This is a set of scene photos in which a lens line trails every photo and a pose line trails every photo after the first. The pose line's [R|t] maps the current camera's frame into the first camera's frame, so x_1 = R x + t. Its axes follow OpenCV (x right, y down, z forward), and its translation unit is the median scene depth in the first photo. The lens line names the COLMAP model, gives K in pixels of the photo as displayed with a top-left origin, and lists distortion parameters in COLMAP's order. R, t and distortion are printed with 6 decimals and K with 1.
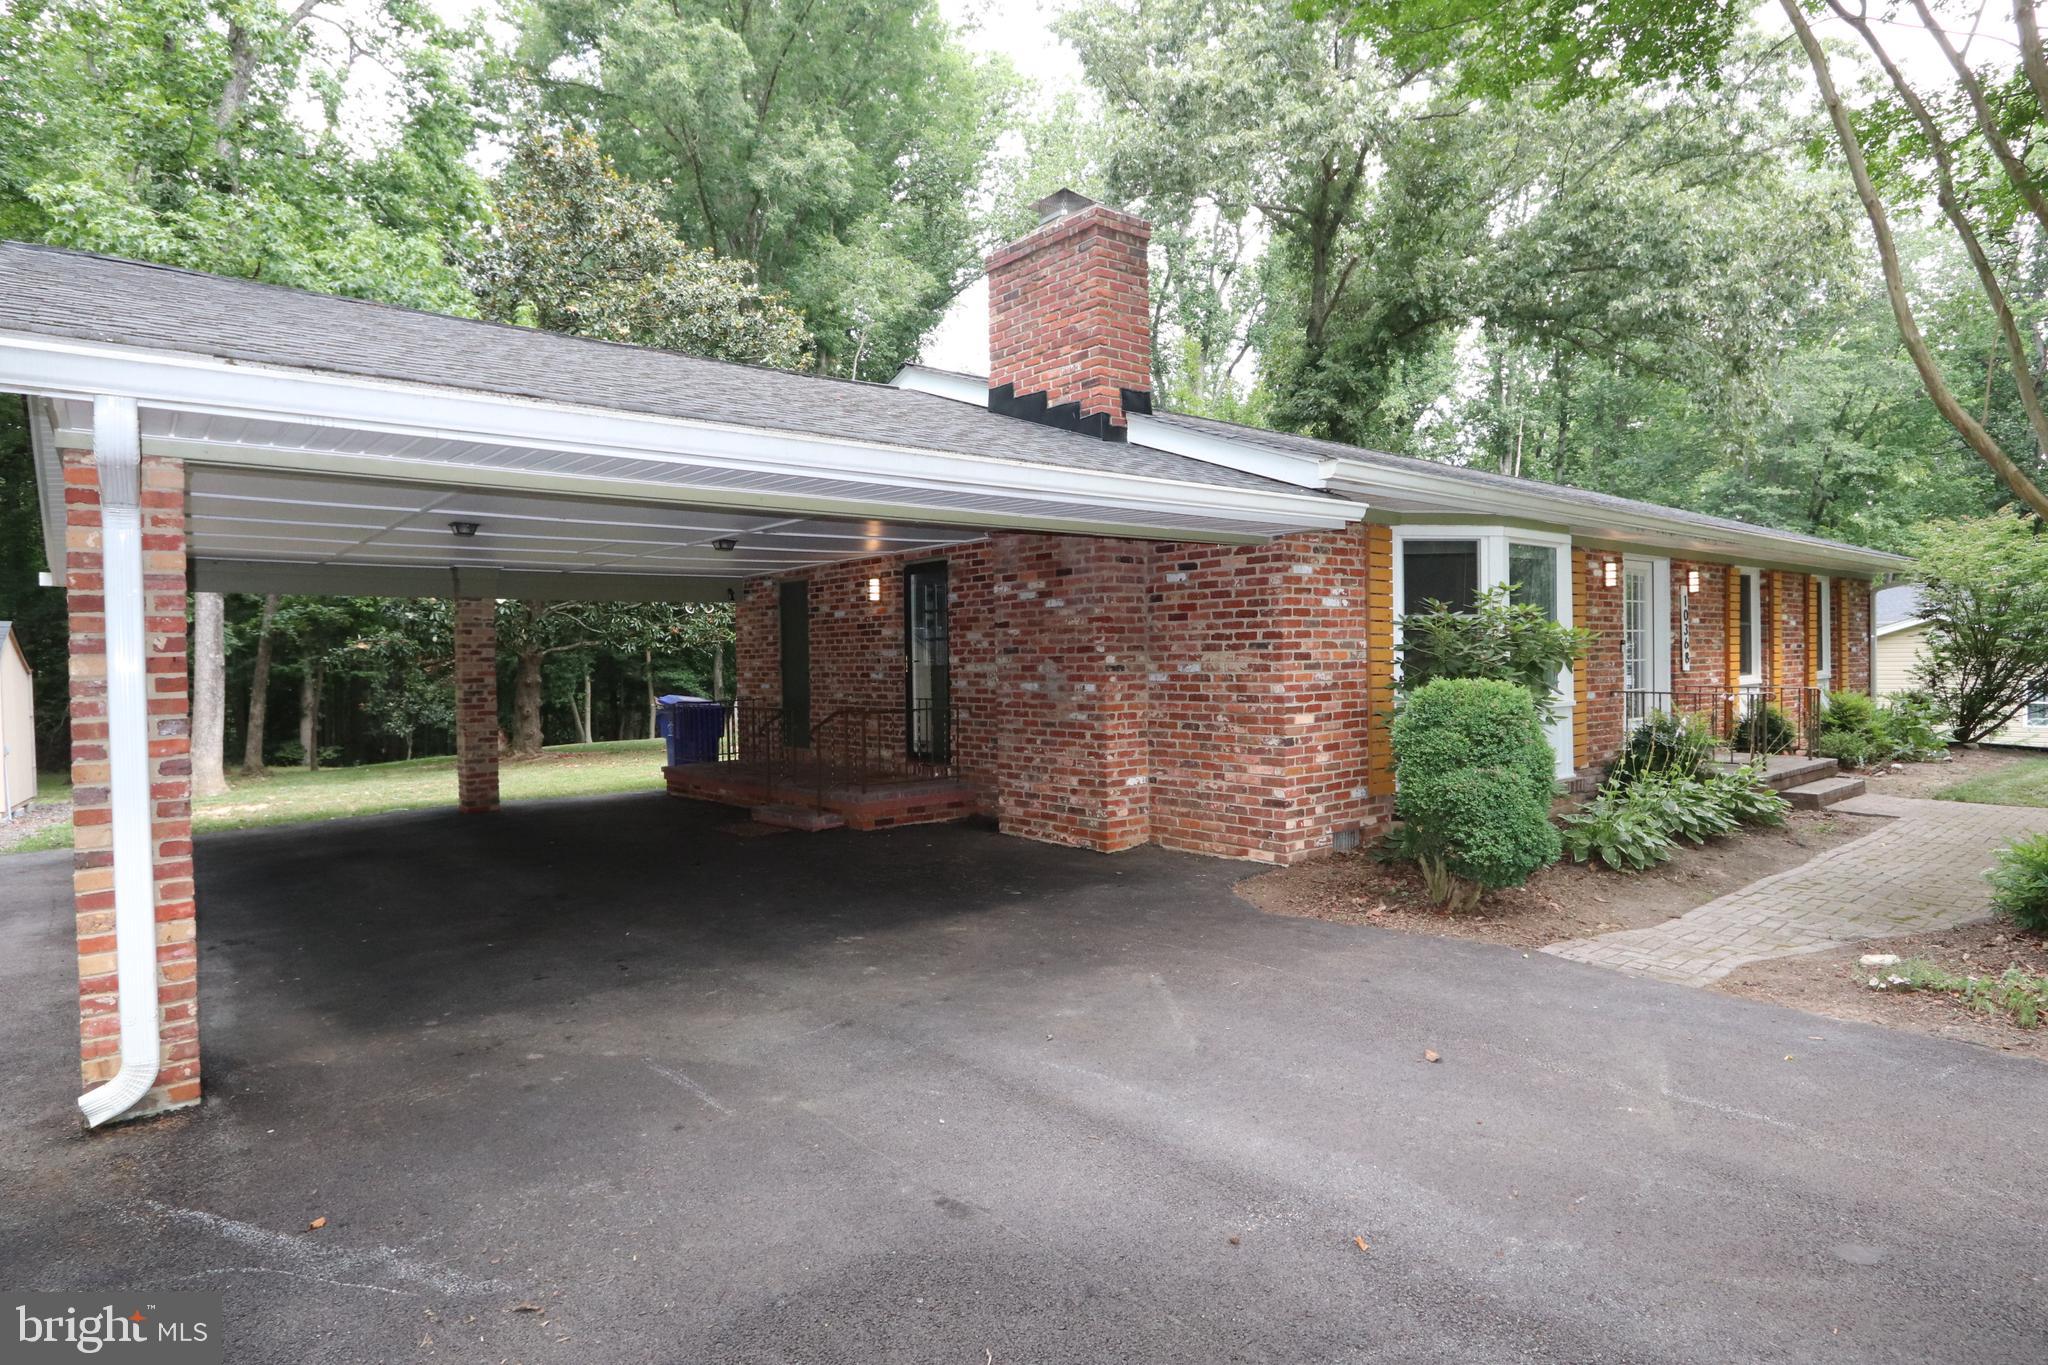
lens RADIAL K [[1128.7, 0, 1021.6], [0, 1128.7, 680.8], [0, 0, 1]] dist [-0.006664, -0.000613]
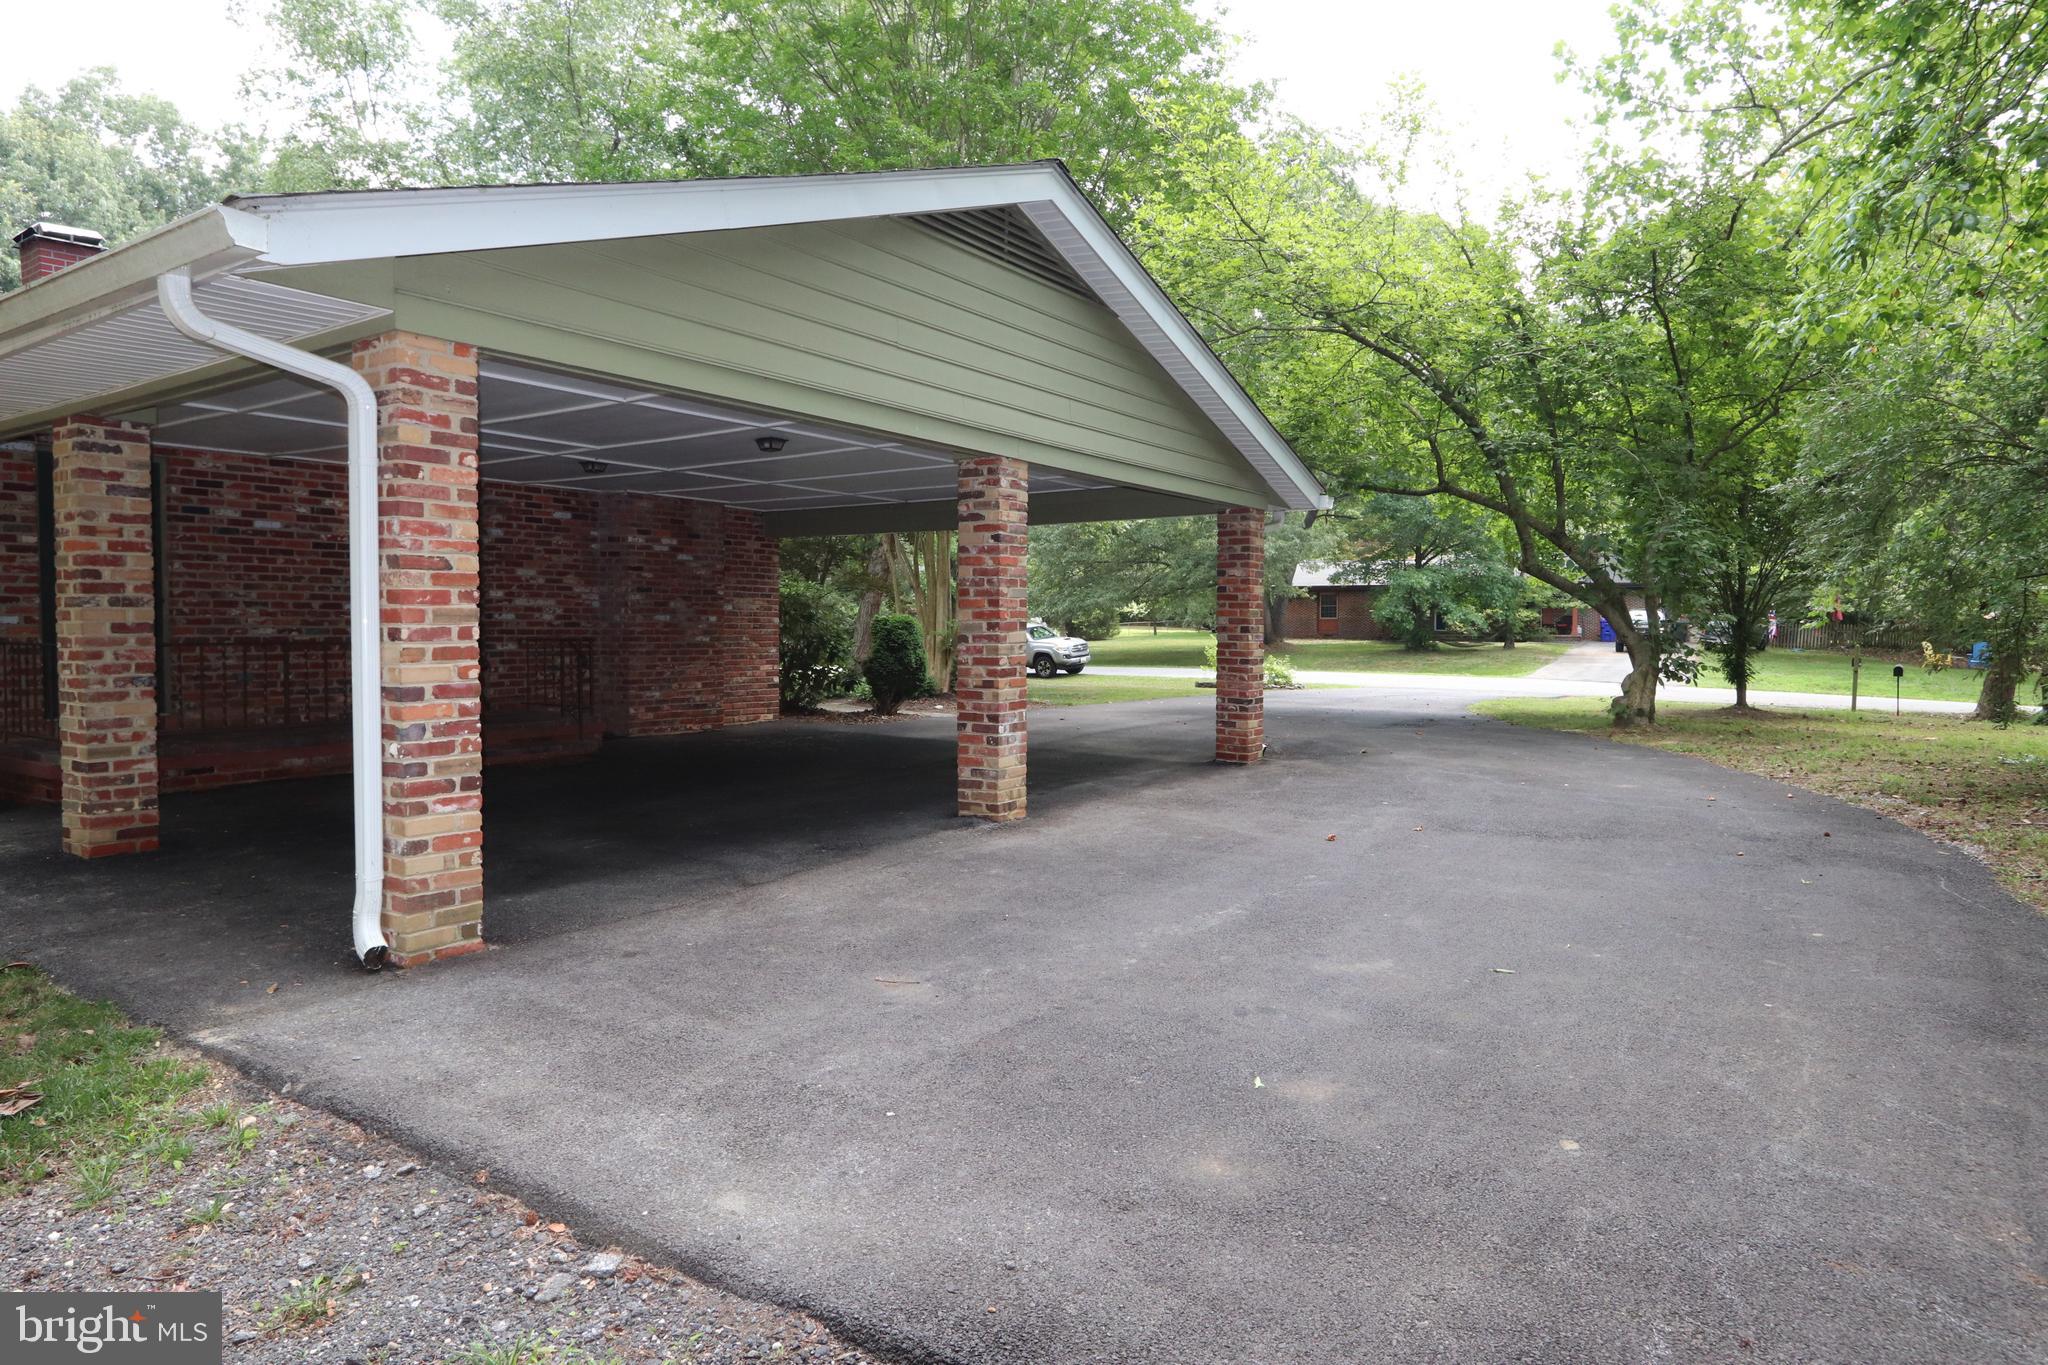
lens RADIAL K [[1222.3, 0, 1022.3], [0, 1222.3, 676.3], [0, 0, 1]] dist [0.001442, 0.000214]
pose [[-0.271183, -0.019704, 0.962326, -1.477719], [0.022793, 0.999379, 0.026886, 0.044242], [-0.962258, 0.029226, -0.270566, 0.986707]]
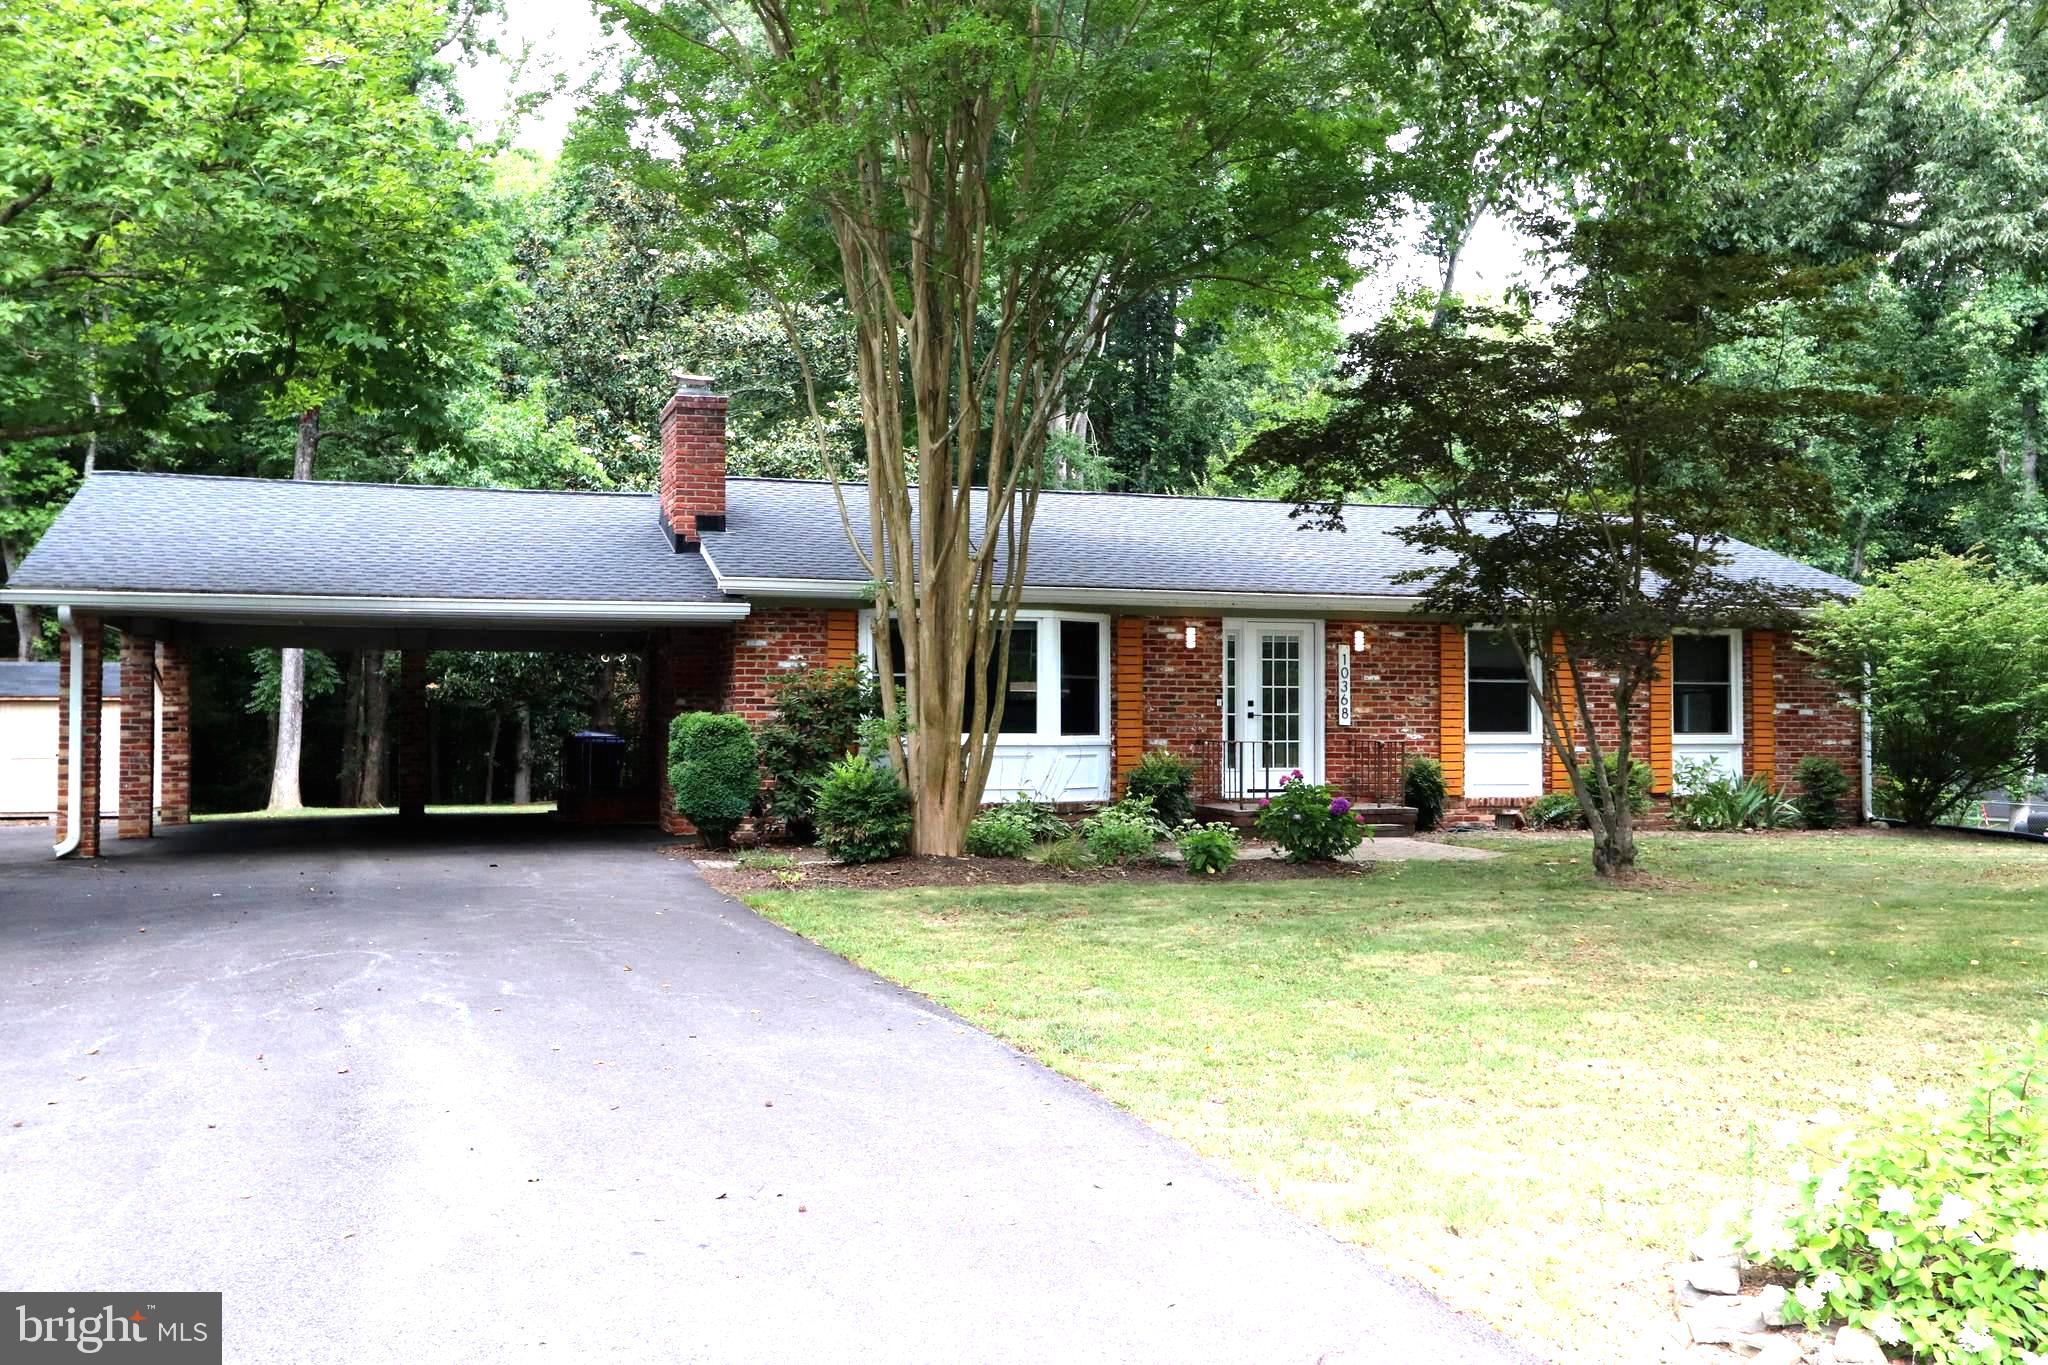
lens RADIAL K [[1972.4, 0, 1025.6], [0, 1972.4, 681.8], [0, 0, 1]] dist [0.023136, 0.000000]
pose [[0.930828, 0.013040, -0.365226, 1.310758], [-0.026137, 0.999179, -0.030939, 0.020992], [0.364523, 0.038345, 0.930405, -1.114844]]
